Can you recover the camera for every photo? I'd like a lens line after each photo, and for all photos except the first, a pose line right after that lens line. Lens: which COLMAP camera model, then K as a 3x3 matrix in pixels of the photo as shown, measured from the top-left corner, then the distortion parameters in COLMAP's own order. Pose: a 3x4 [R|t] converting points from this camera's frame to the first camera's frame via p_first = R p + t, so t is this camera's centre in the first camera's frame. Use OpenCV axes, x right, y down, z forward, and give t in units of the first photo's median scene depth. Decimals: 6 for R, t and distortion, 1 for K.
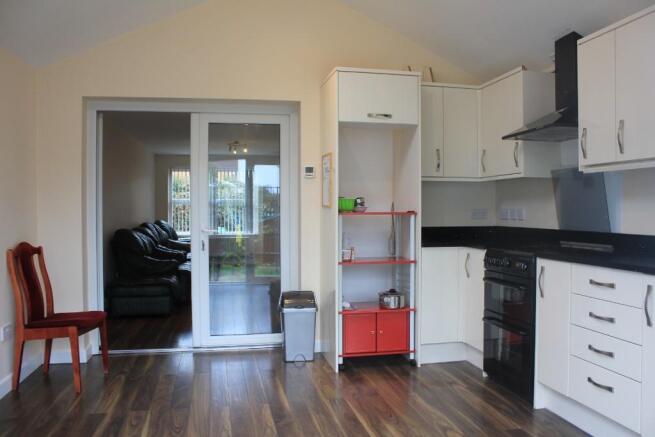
lens RADIAL K [[553.4, 0, 327.5], [0, 553.4, 218.5], [0, 0, 1]] dist [-0.000561, 0.000850]
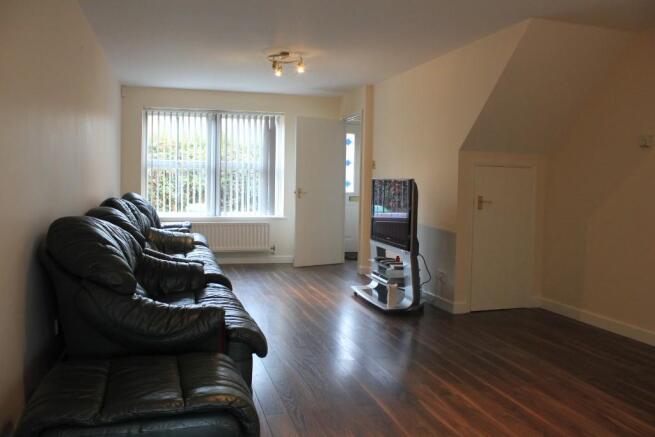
lens RADIAL K [[553.4, 0, 327.5], [0, 553.4, 218.5], [0, 0, 1]] dist [-0.000561, 0.000850]
pose [[0.995920, 0.013855, 0.089172, -0.152056], [-0.018361, 0.998585, 0.049911, -0.003728], [-0.088355, -0.051345, 0.994765, 0.402664]]
